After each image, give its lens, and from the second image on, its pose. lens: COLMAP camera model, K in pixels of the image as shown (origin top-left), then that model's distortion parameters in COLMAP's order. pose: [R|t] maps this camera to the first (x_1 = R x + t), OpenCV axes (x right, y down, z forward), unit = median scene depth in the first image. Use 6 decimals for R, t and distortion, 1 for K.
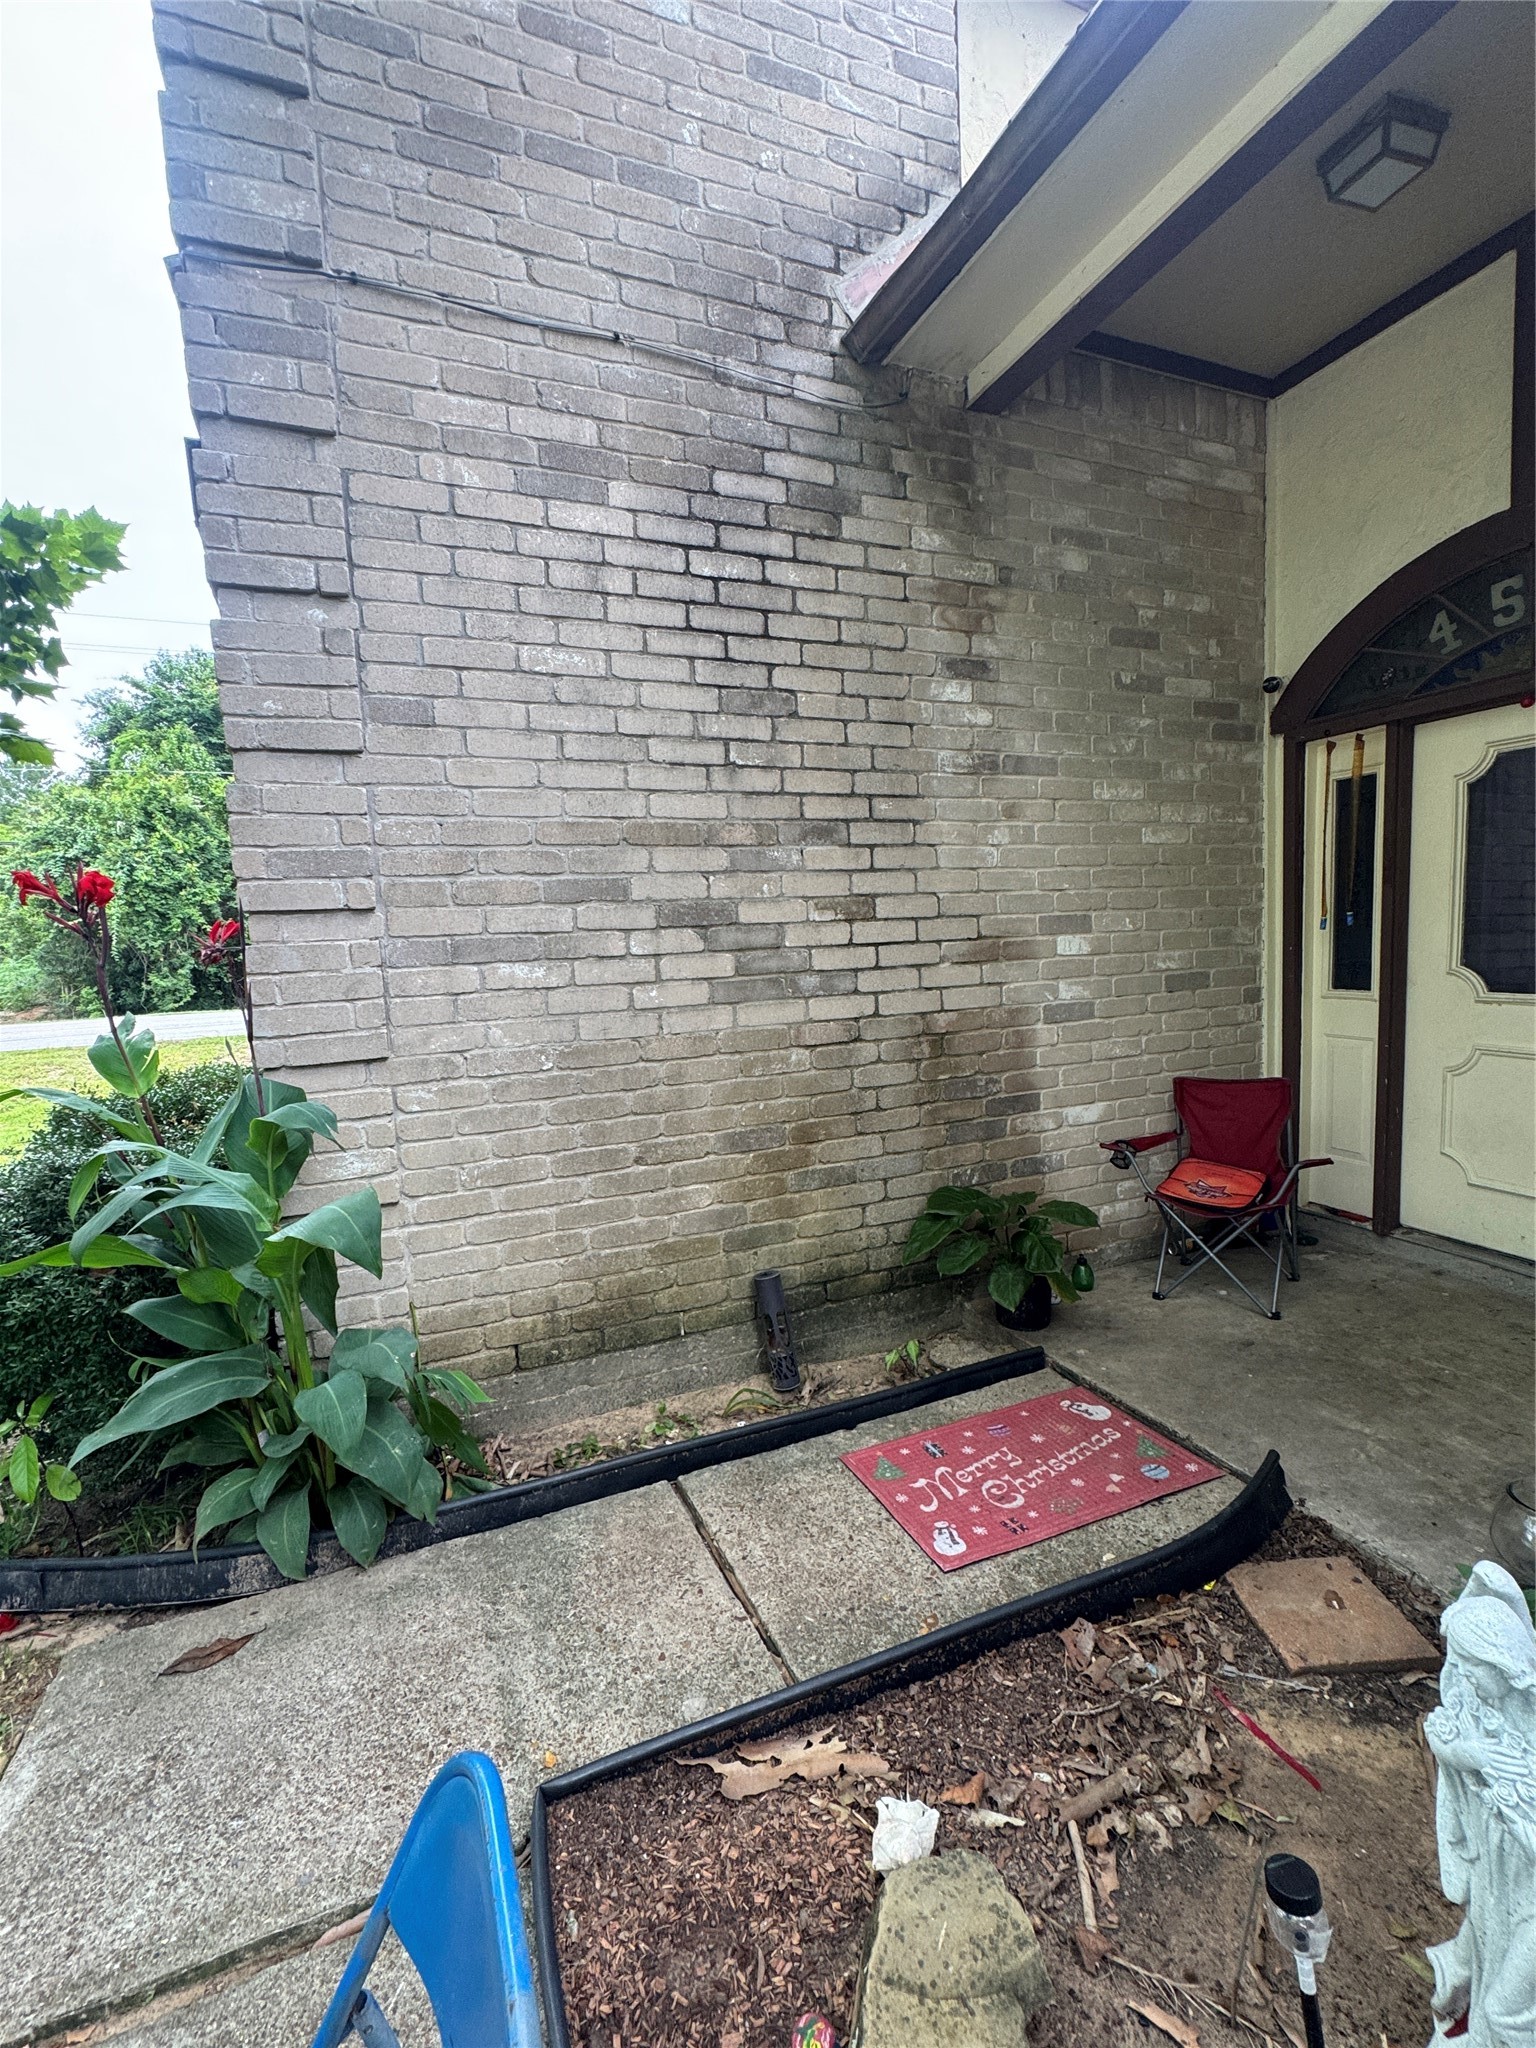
lens RADIAL K [[917.3, 0, 767.5], [0, 917.3, 1013.5], [0, 0, 1]] dist [-0.003504, -0.000514]
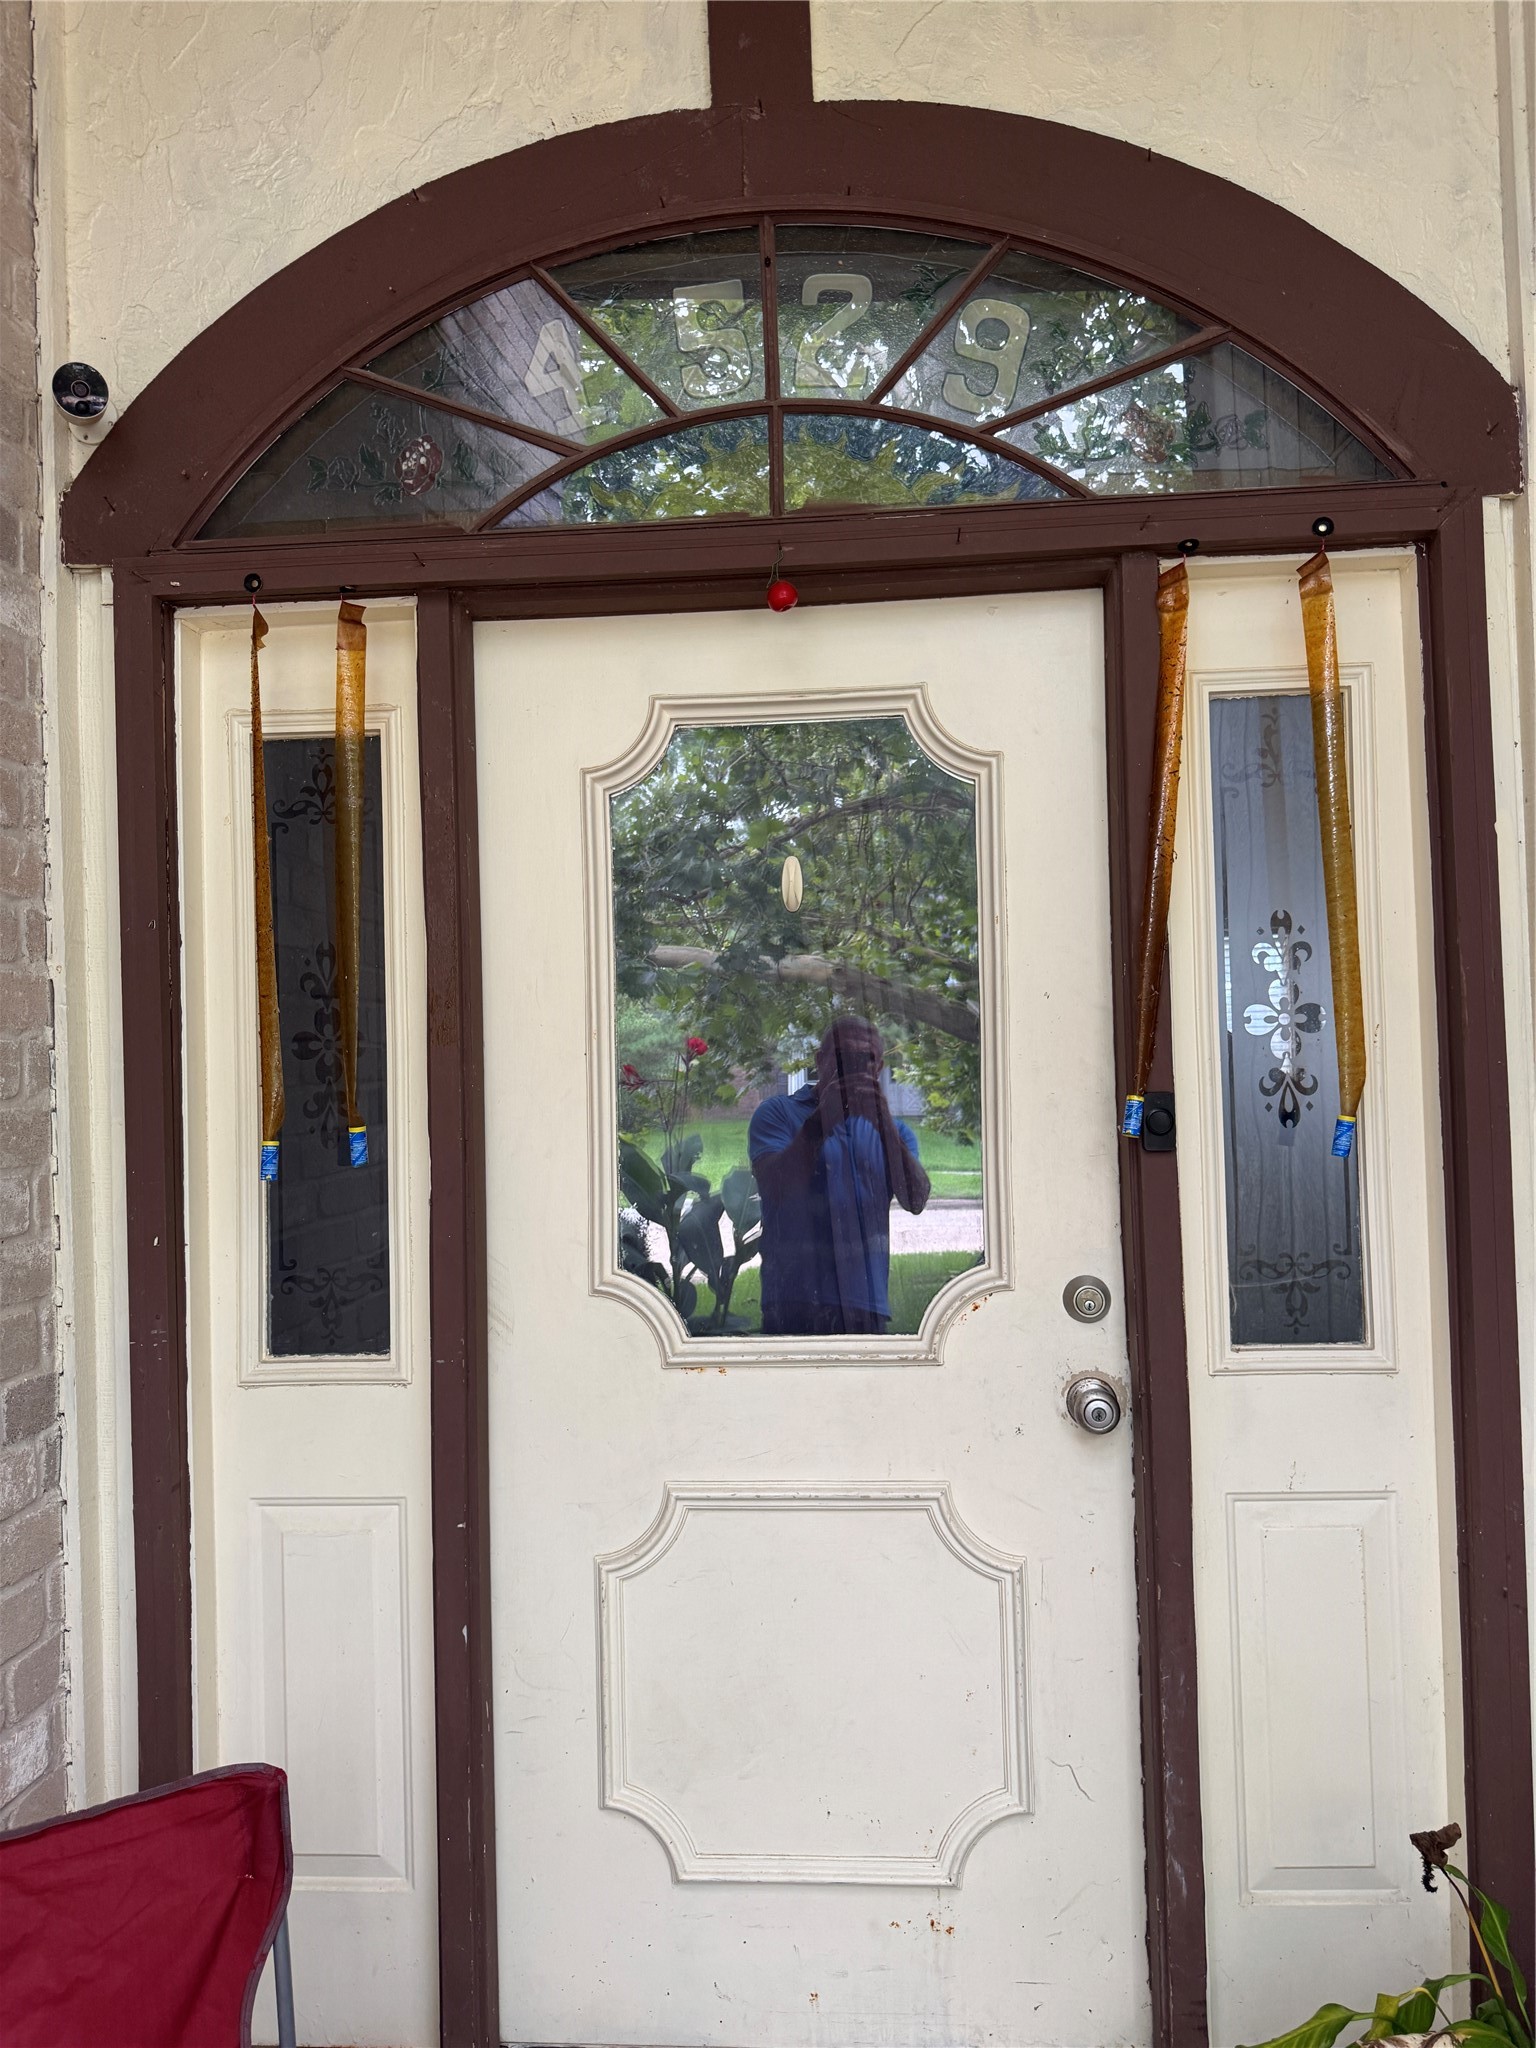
lens RADIAL K [[1436.2, 0, 767.5], [0, 1436.2, 1018.6], [0, 0, 1]] dist [-0.004968, -0.001801]
pose [[0.456798, 0.046929, 0.888332, 0.299127], [0.088454, 0.991262, -0.097851, -0.102765], [-0.885162, 0.123275, 0.448655, 0.760185]]
